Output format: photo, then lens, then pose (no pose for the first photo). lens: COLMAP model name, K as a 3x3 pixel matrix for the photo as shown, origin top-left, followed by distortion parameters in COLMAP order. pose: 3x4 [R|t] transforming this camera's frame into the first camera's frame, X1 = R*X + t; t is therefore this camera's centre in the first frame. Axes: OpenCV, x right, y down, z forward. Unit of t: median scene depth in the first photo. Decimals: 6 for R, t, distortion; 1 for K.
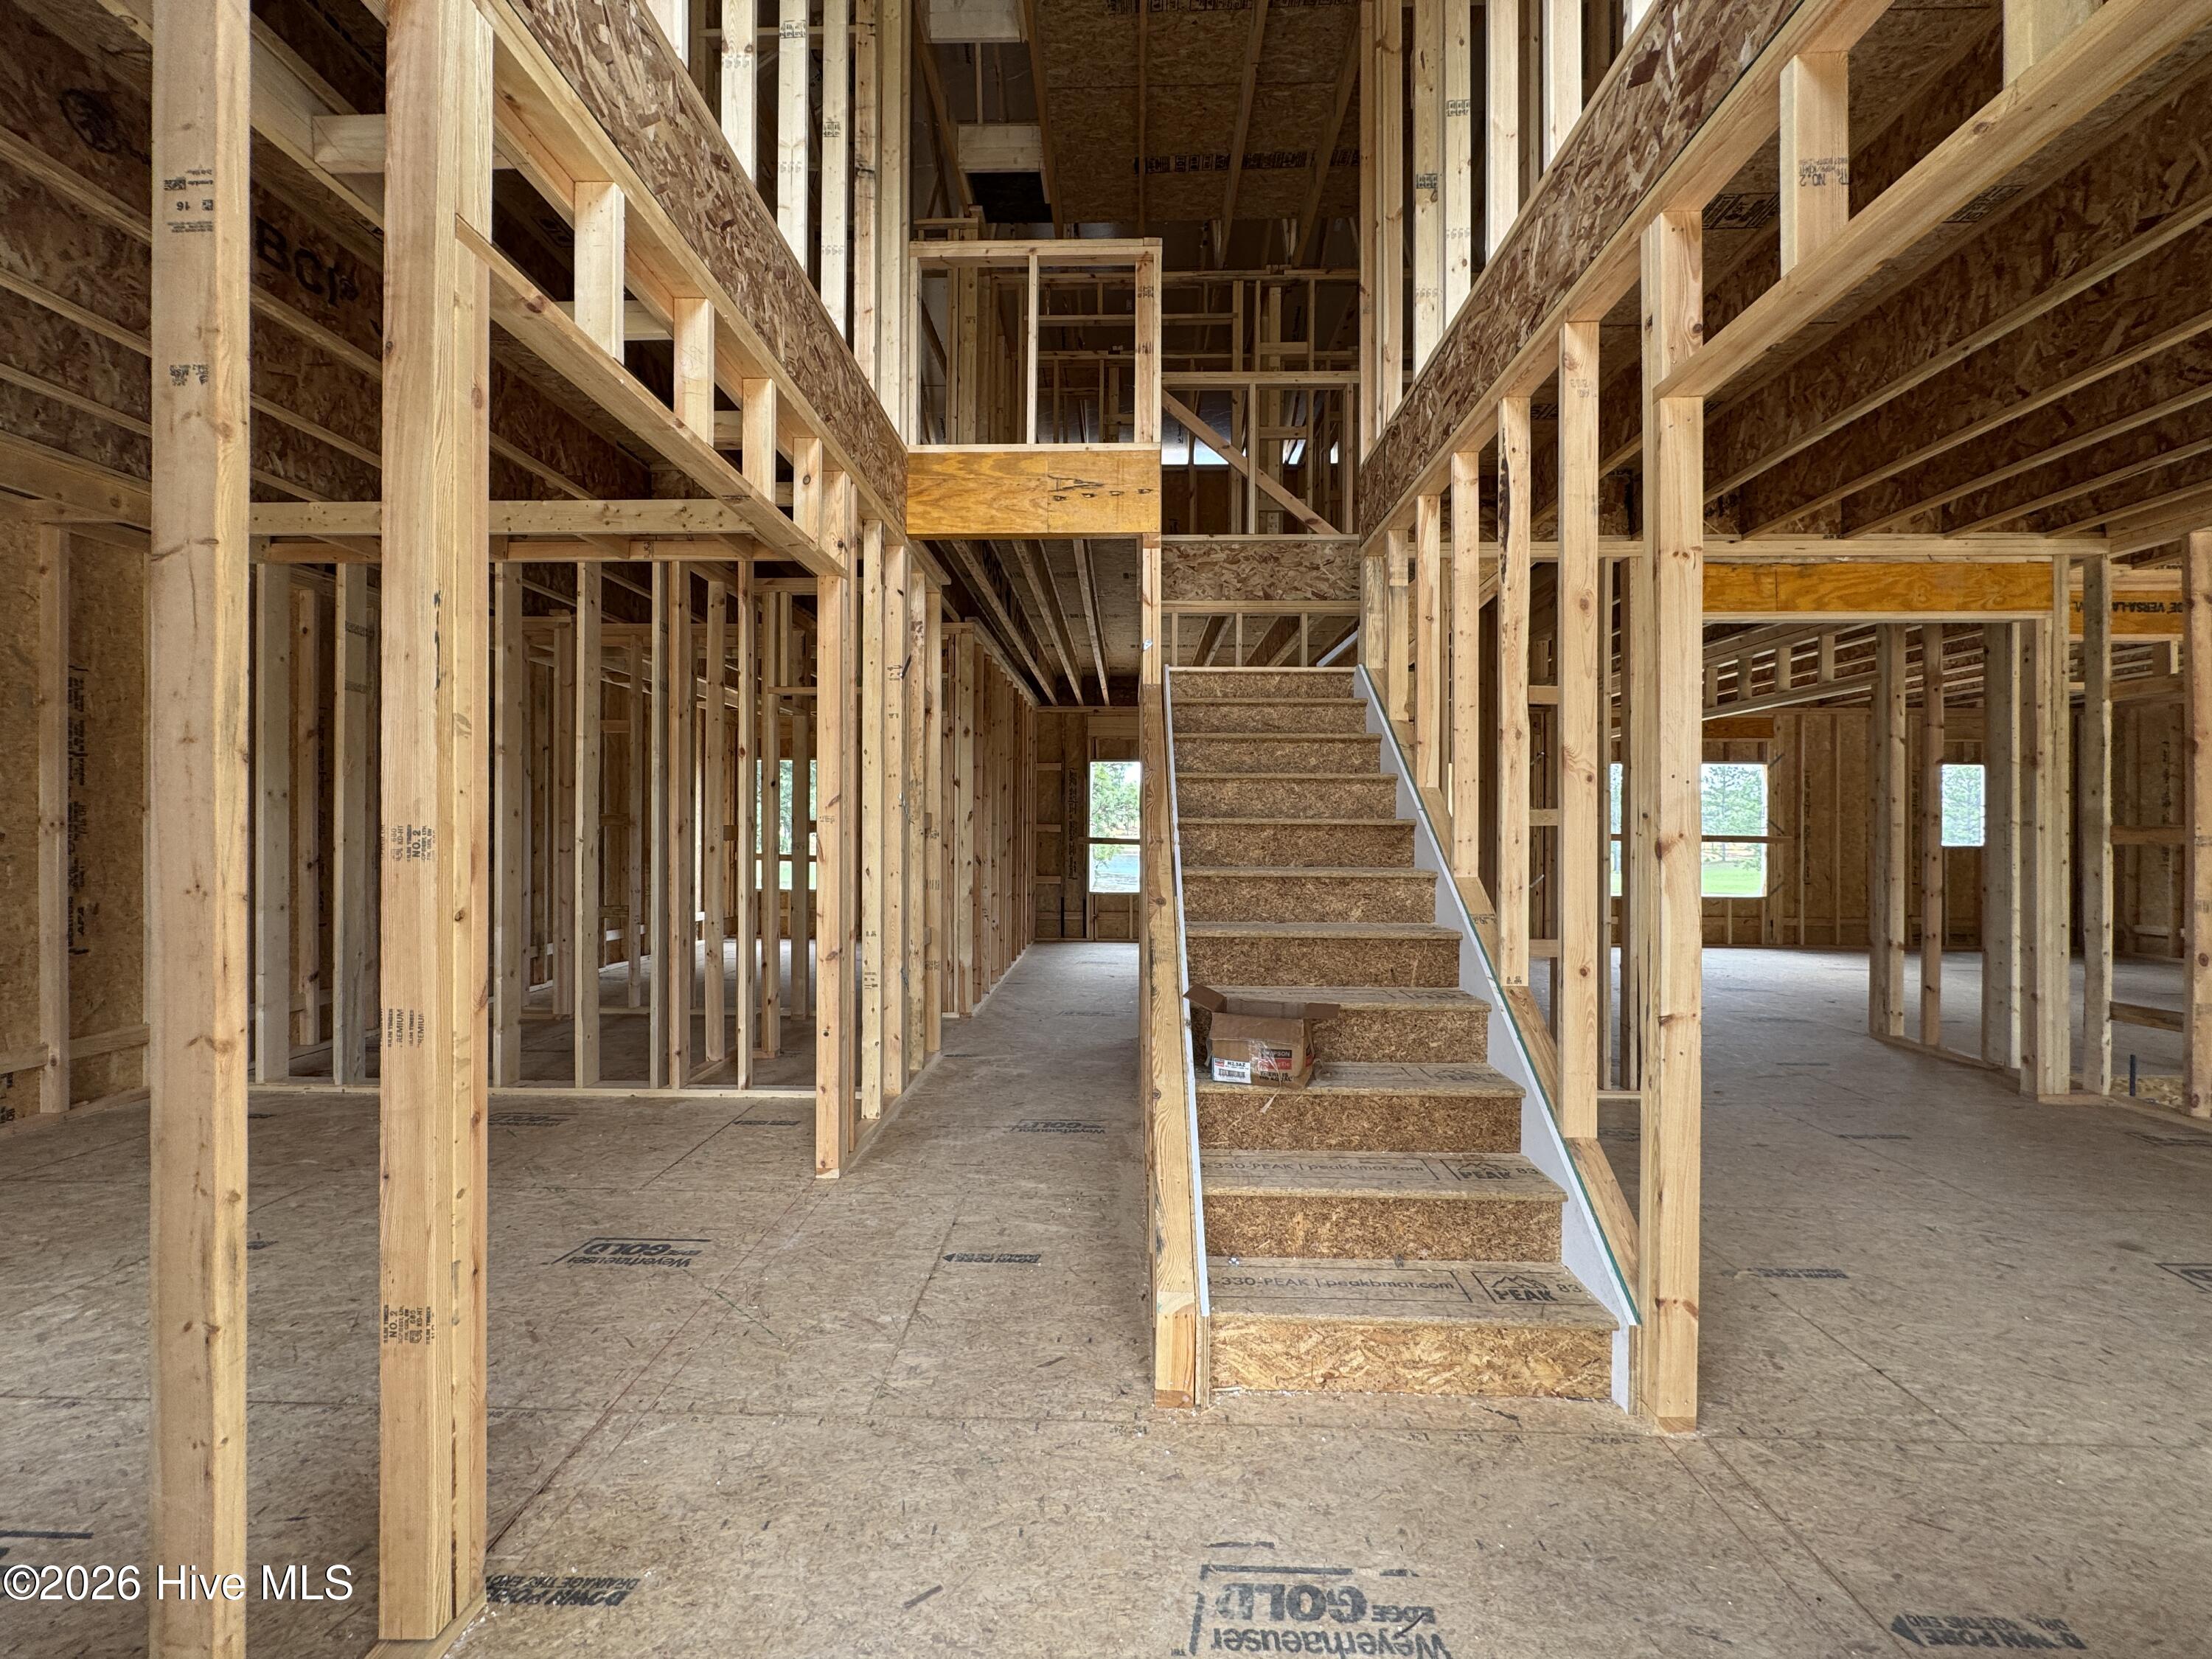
lens RADIAL K [[878.5, 0, 1100.0], [0, 878.5, 825.2], [0, 0, 1]] dist [-0.000918, 0.000116]
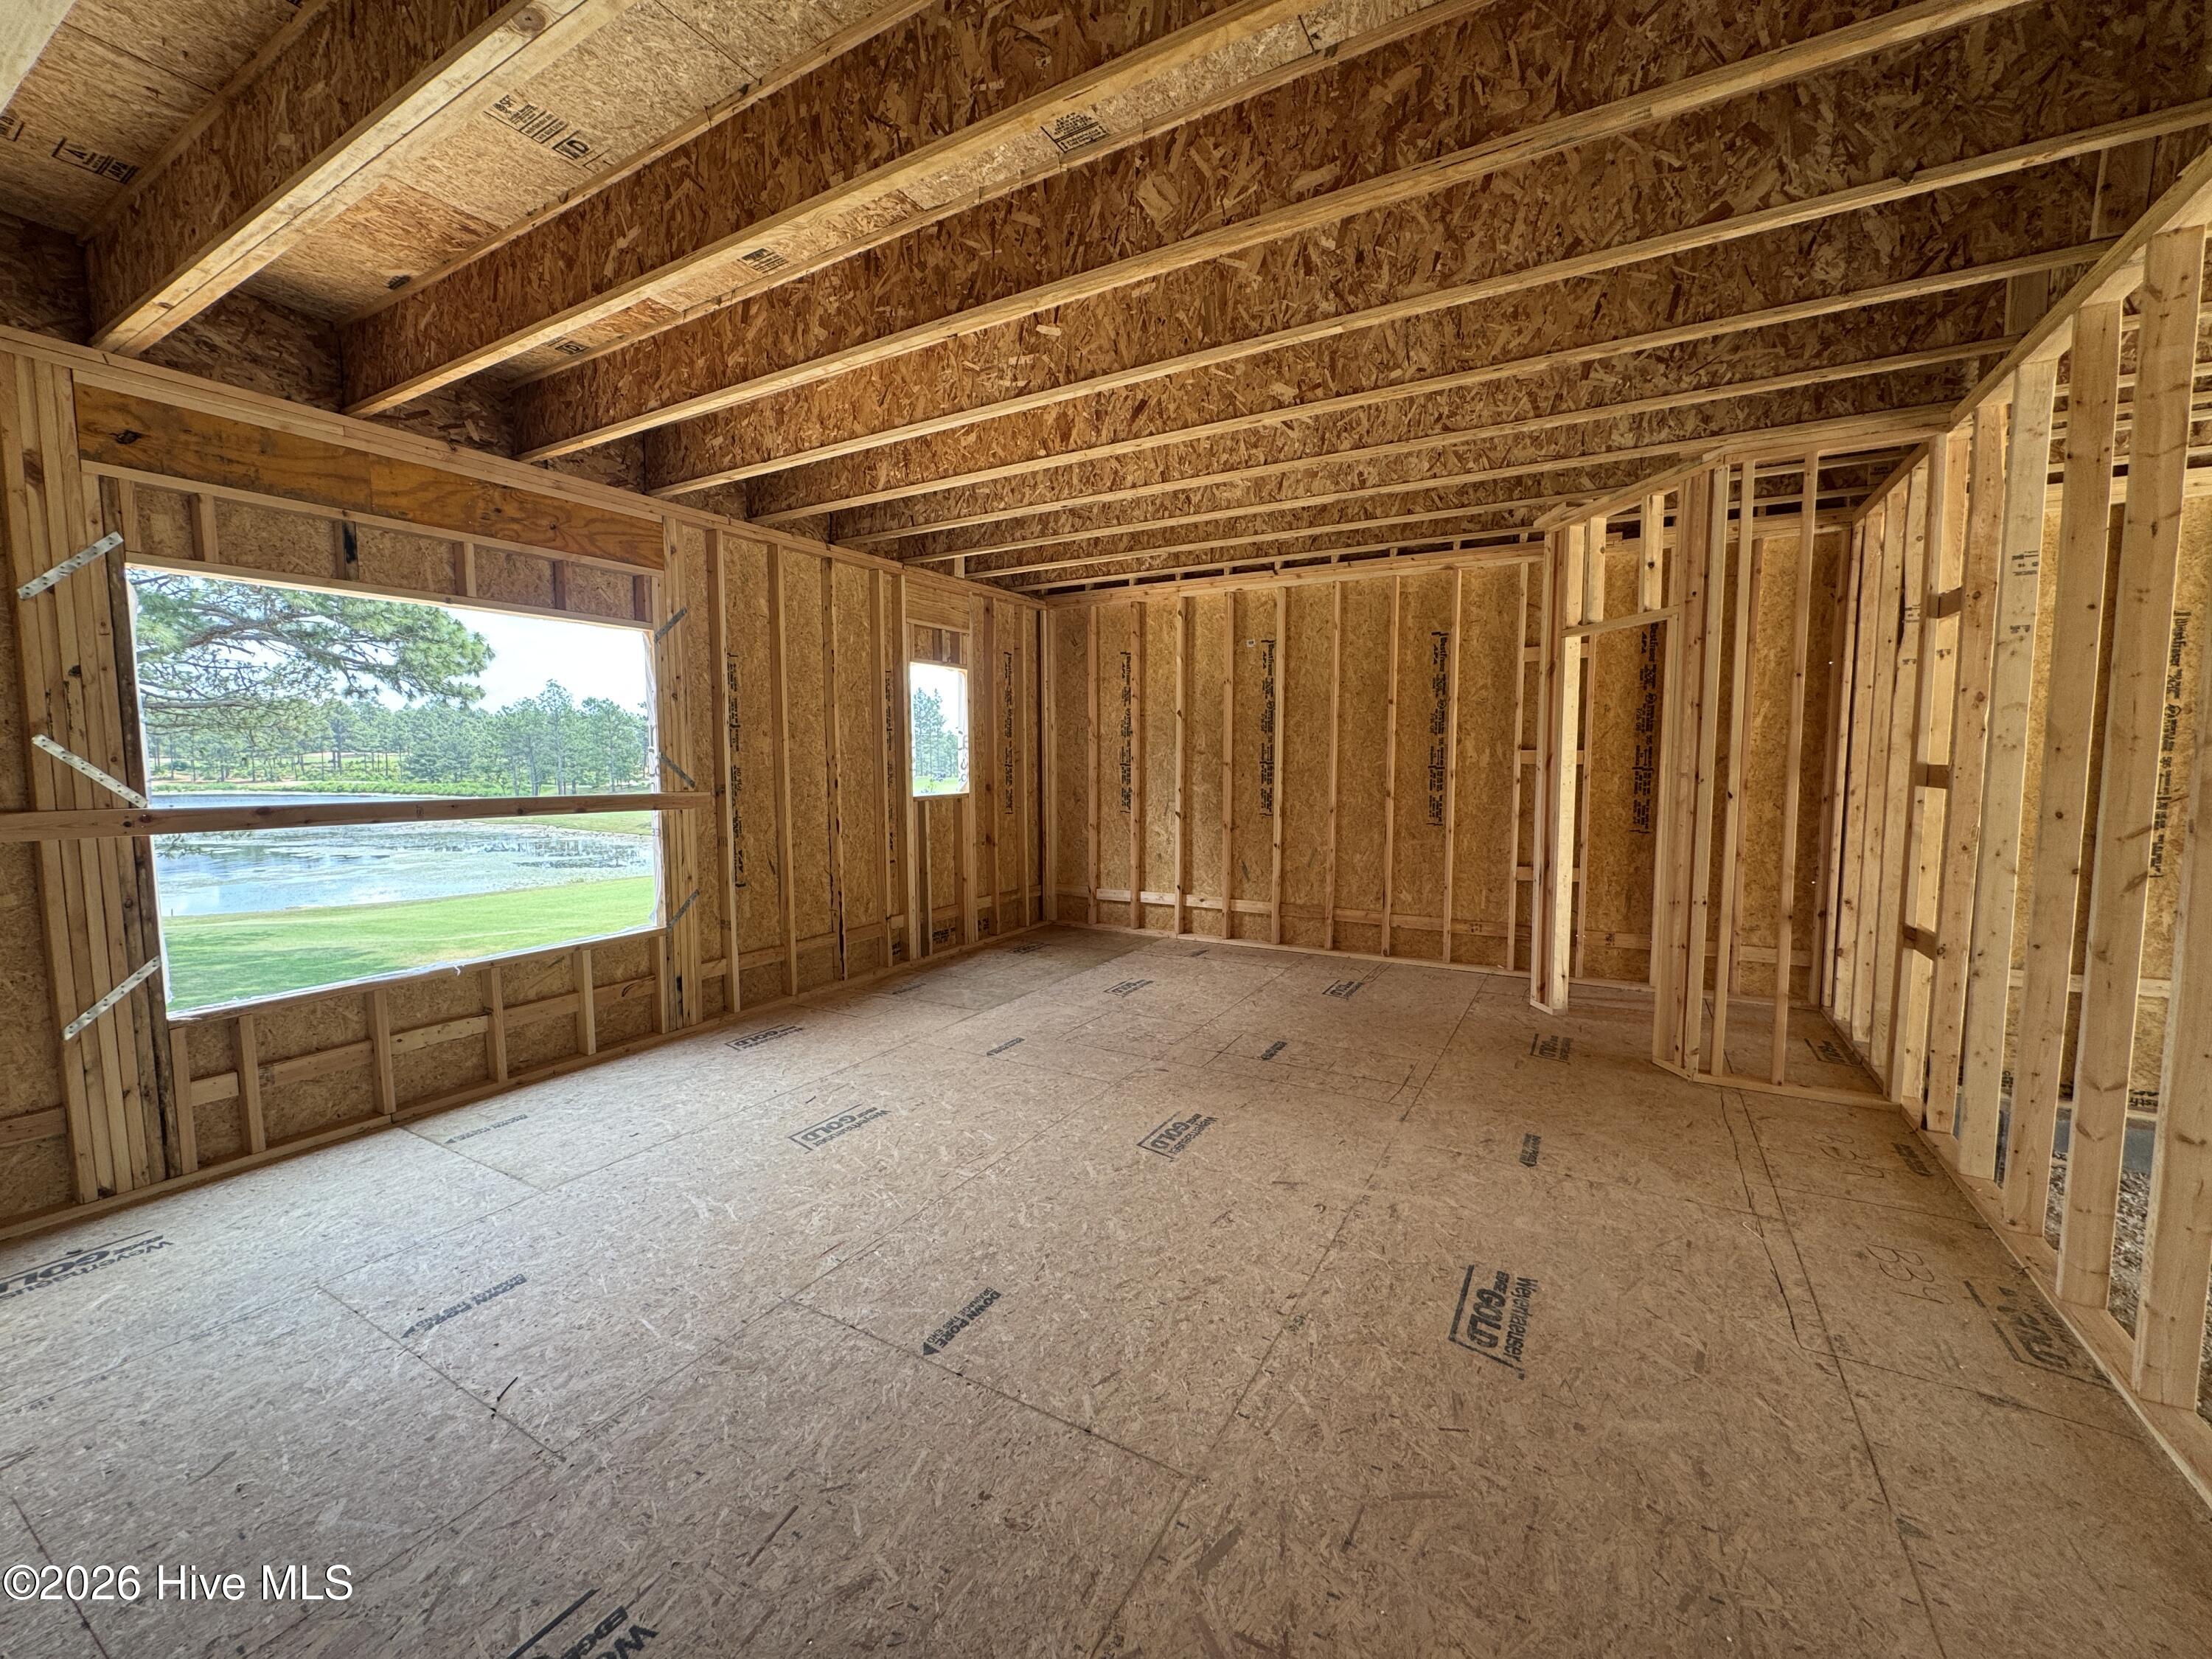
lens RADIAL K [[878.5, 0, 1100.0], [0, 878.5, 825.2], [0, 0, 1]] dist [-0.000918, 0.000116]
pose [[0.478927, -0.074368, 0.874699, 0.475641], [0.005647, 0.996646, 0.081644, -0.005960], [-0.877837, -0.034162, 0.477740, 0.591409]]
